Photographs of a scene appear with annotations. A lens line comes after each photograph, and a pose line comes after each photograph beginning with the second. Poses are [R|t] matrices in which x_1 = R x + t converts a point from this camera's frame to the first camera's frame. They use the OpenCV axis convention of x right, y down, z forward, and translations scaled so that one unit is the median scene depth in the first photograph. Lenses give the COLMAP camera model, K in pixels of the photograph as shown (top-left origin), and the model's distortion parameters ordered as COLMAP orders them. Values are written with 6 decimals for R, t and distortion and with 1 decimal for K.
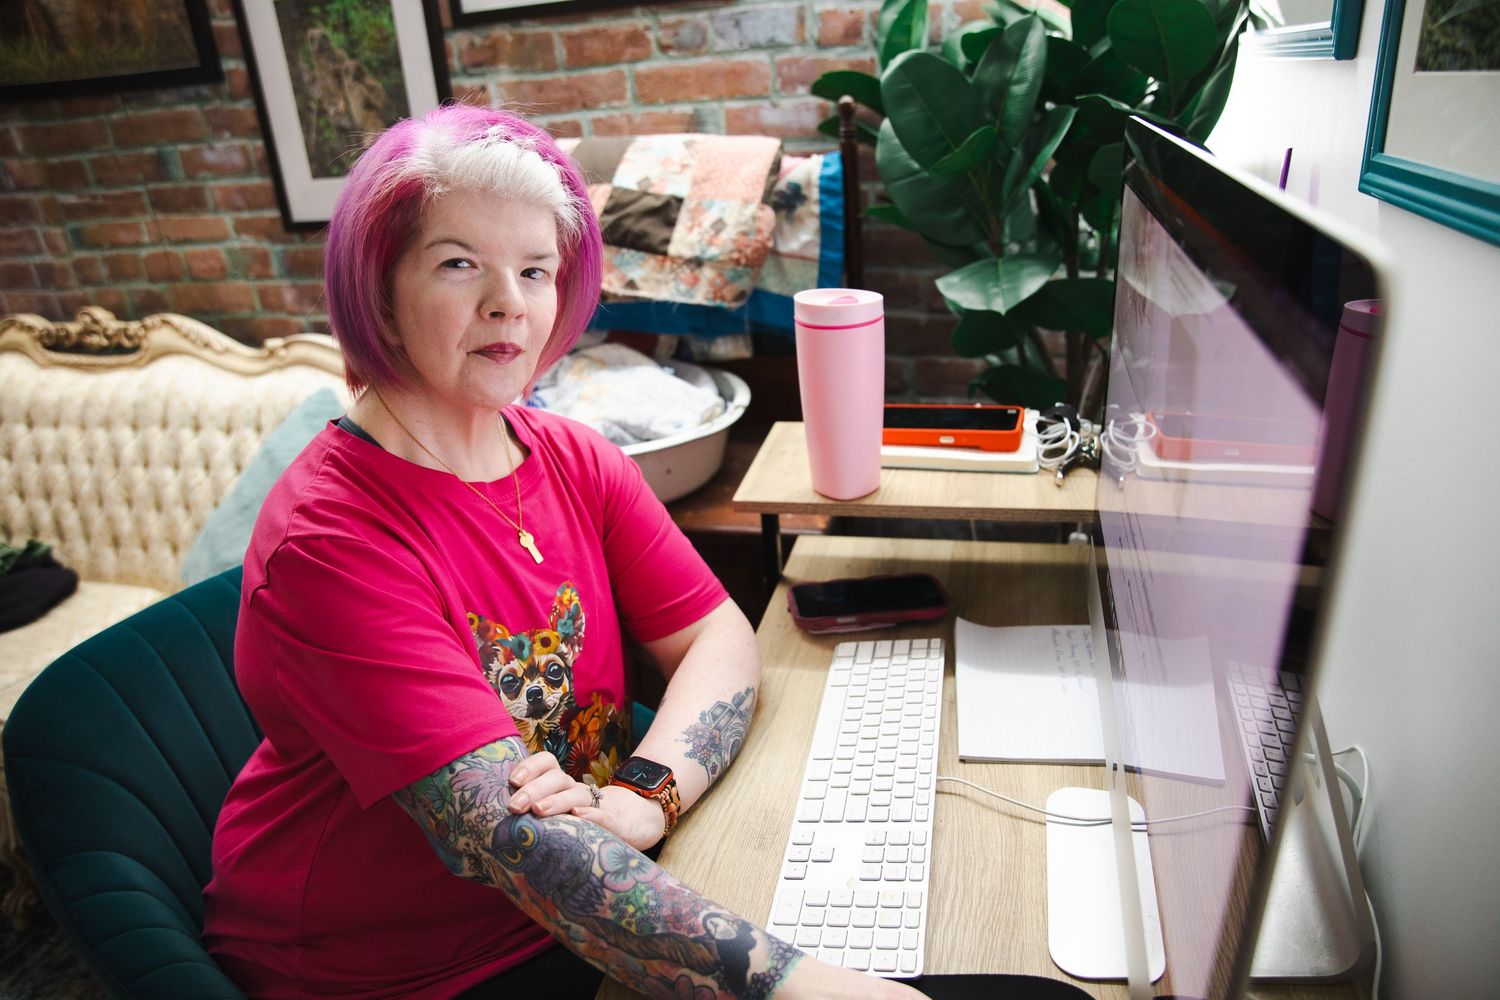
lens RADIAL K [[1032.2, 0, 750.0], [0, 1032.2, 500.0], [0, 0, 1]] dist [-0.094617, 0.067991]
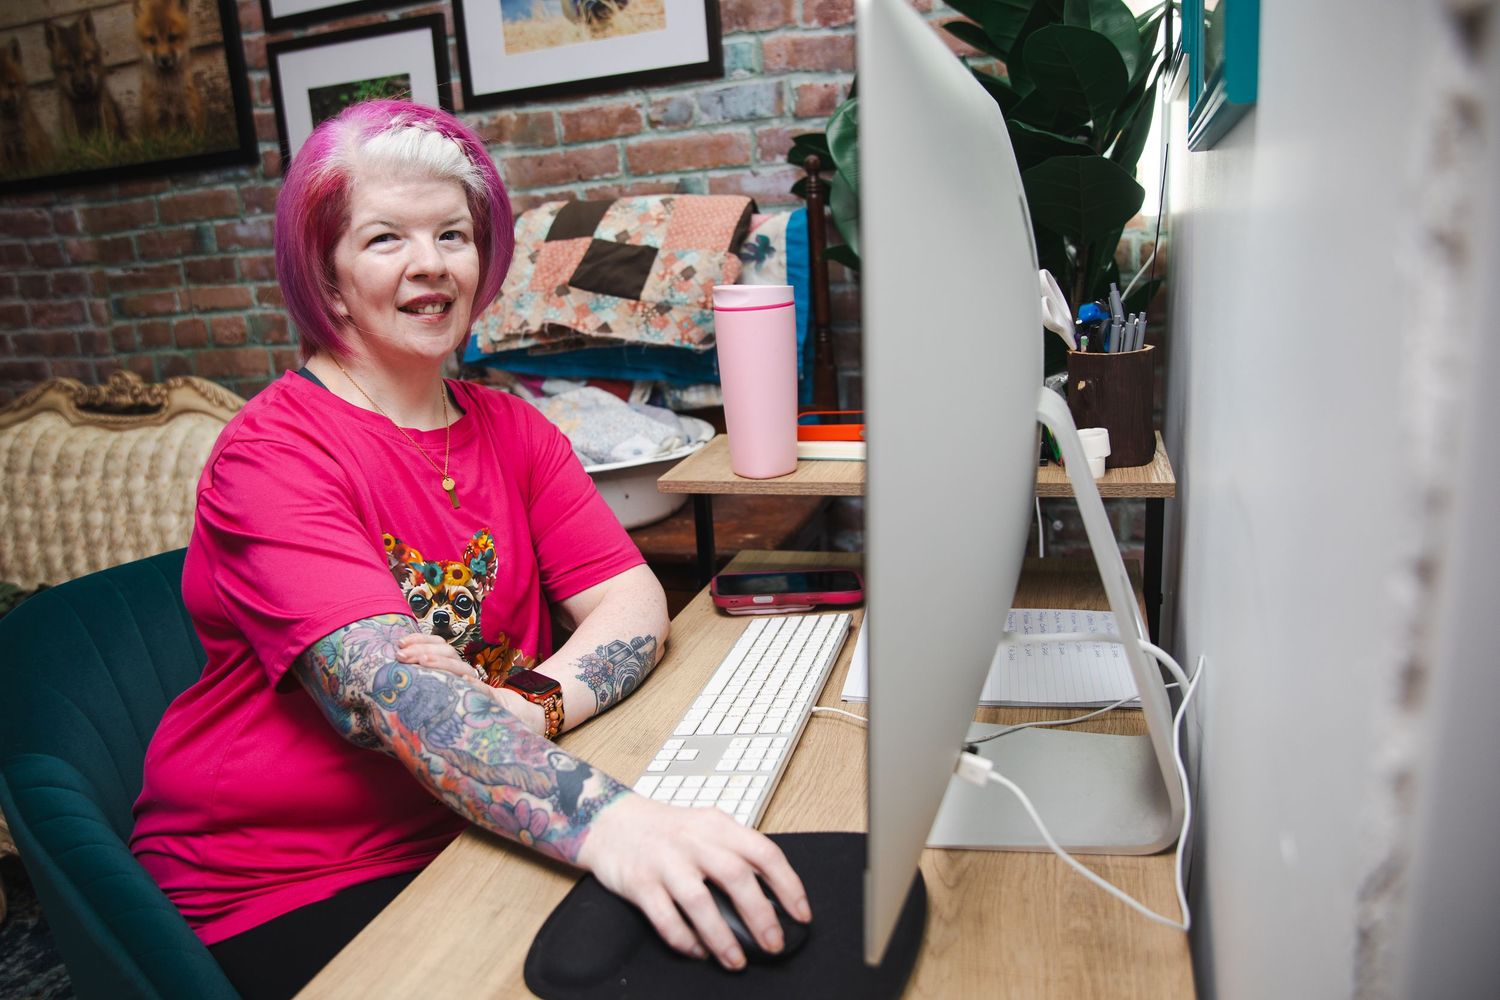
lens RADIAL K [[1108.4, 0, 694.5], [0, 1108.4, 498.3], [0, 0, 1]] dist [-0.108540, 0.080333]
pose [[0.994969, 0.026959, -0.096483, 0.080480], [-0.040994, 0.988349, -0.146582, 0.112509], [0.091407, 0.149800, 0.984482, -0.071724]]
